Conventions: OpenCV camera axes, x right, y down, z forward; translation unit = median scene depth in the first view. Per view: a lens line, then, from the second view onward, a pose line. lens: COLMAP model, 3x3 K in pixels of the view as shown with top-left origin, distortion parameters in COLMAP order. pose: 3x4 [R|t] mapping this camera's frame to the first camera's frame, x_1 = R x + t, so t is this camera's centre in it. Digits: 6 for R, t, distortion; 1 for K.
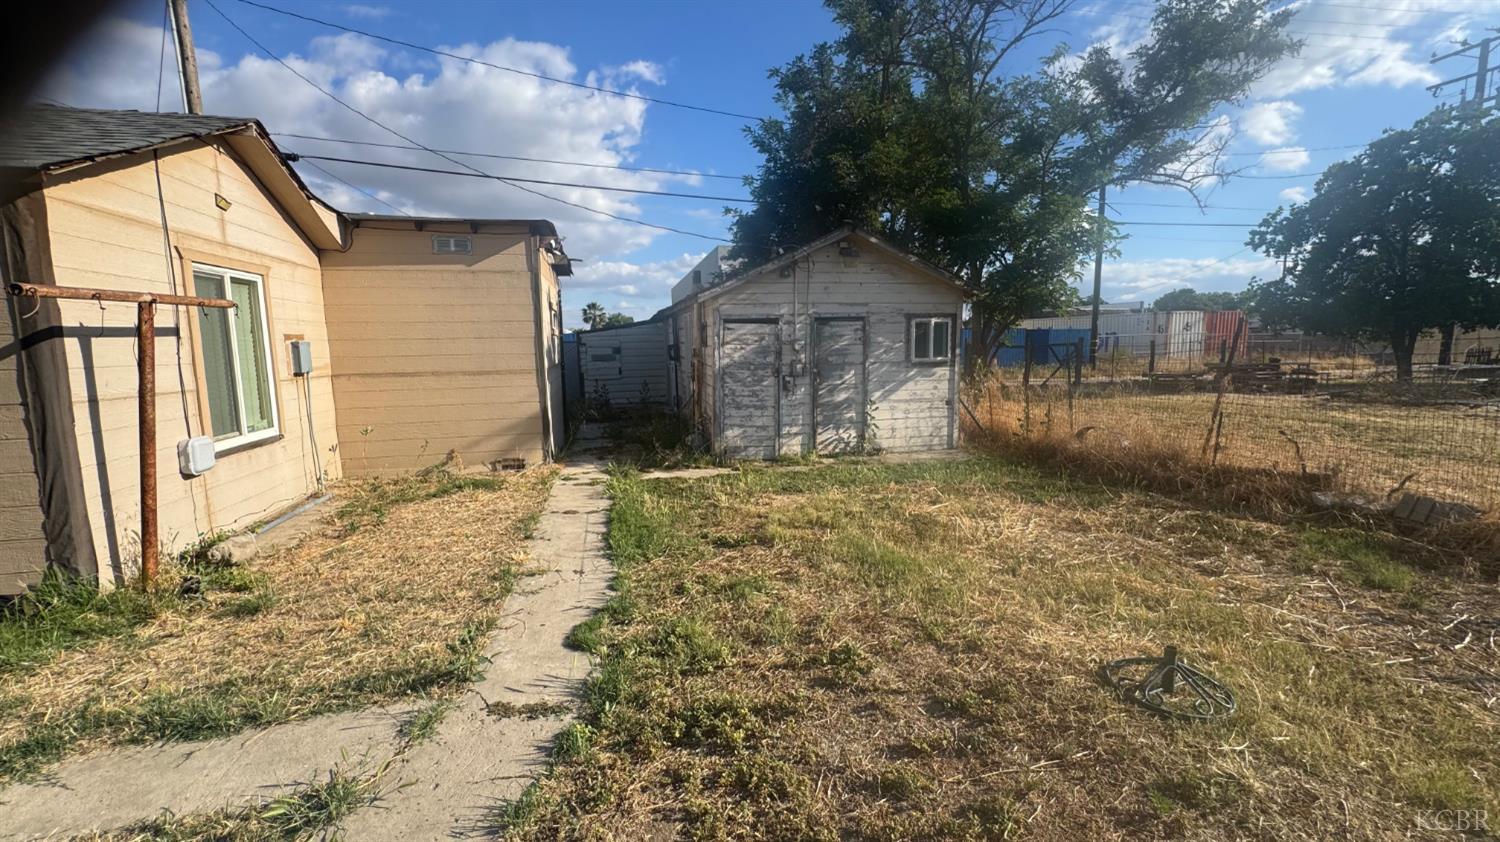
lens RADIAL K [[598.8, 0, 747.2], [0, 598.8, 419.3], [0, 0, 1]] dist [-0.006269, 0.000260]
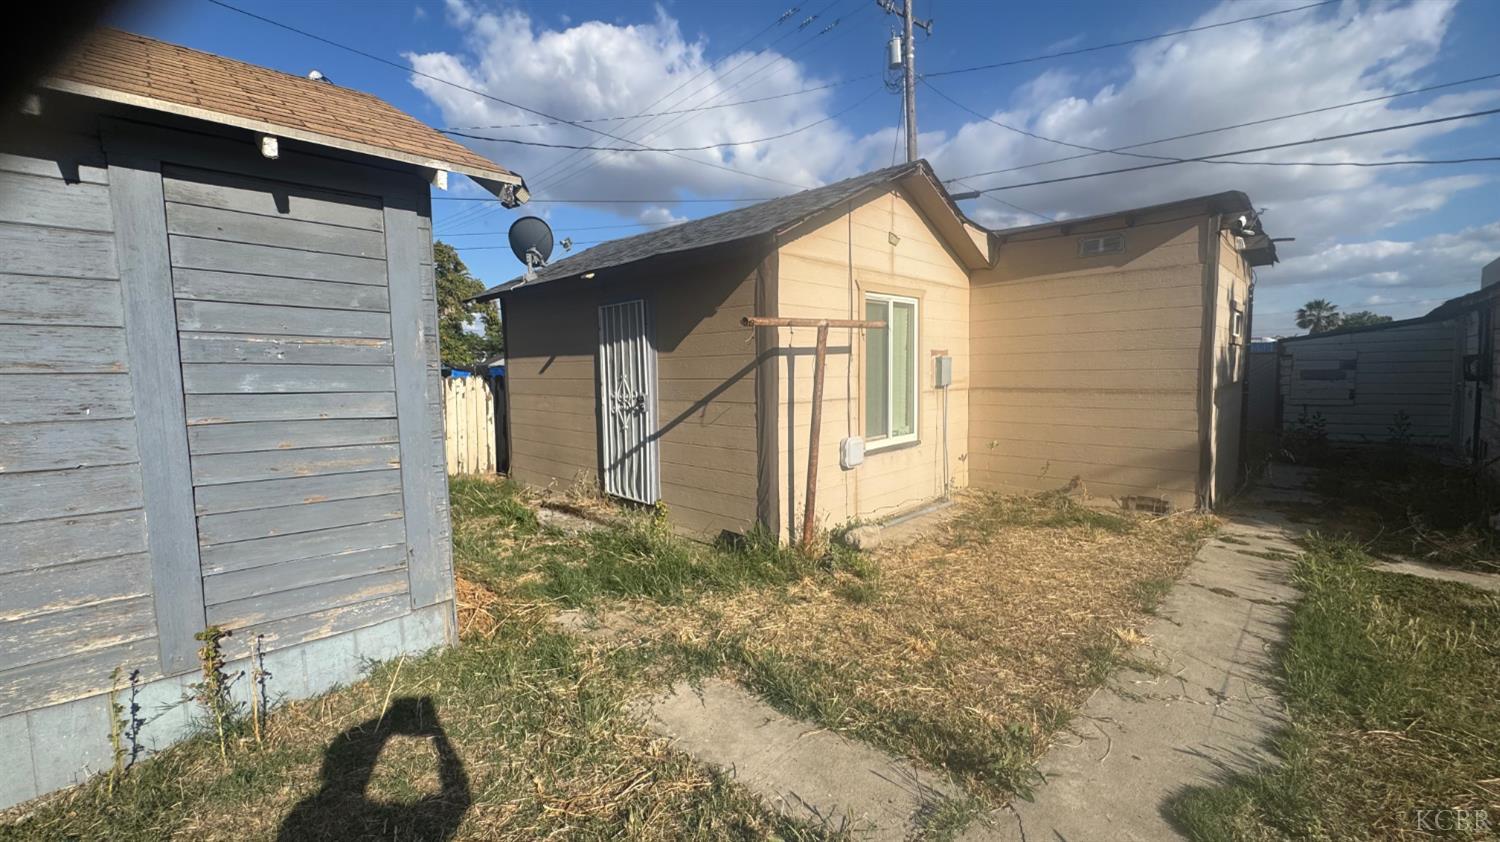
lens RADIAL K [[598.8, 0, 747.2], [0, 598.8, 419.3], [0, 0, 1]] dist [-0.006269, 0.000260]
pose [[0.535018, 0.074081, -0.841586, -0.015579], [-0.093703, 0.995205, 0.028033, -0.013932], [0.839628, 0.063861, 0.539395, 0.118620]]
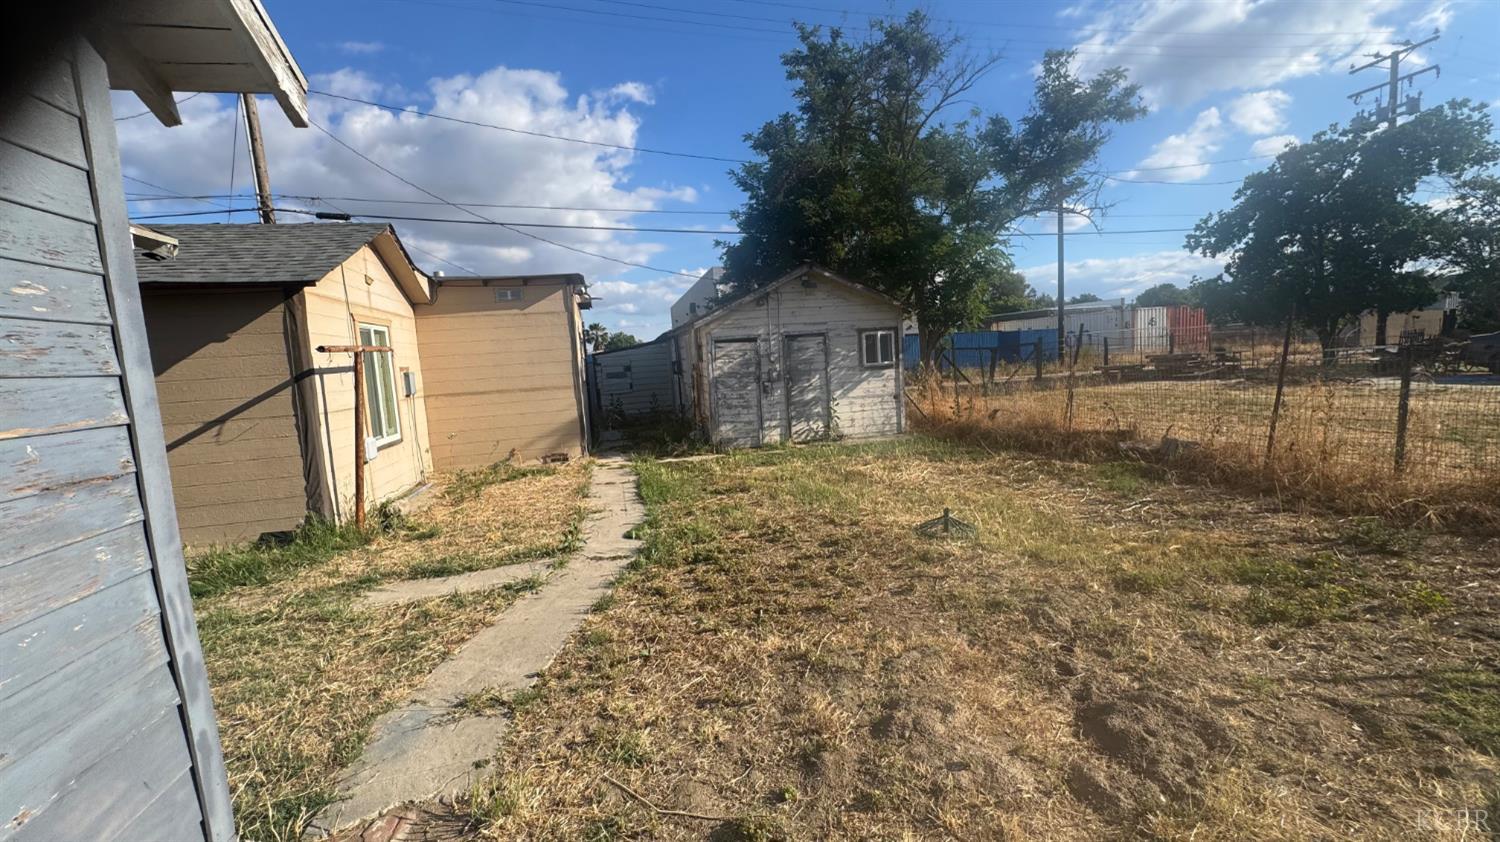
lens RADIAL K [[598.8, 0, 747.2], [0, 598.8, 419.3], [0, 0, 1]] dist [-0.006269, 0.000260]
pose [[0.998930, -0.045801, -0.006437, 0.040435], [0.045662, 0.998752, -0.020217, 0.043085], [0.007355, 0.019901, 0.999775, -0.376182]]
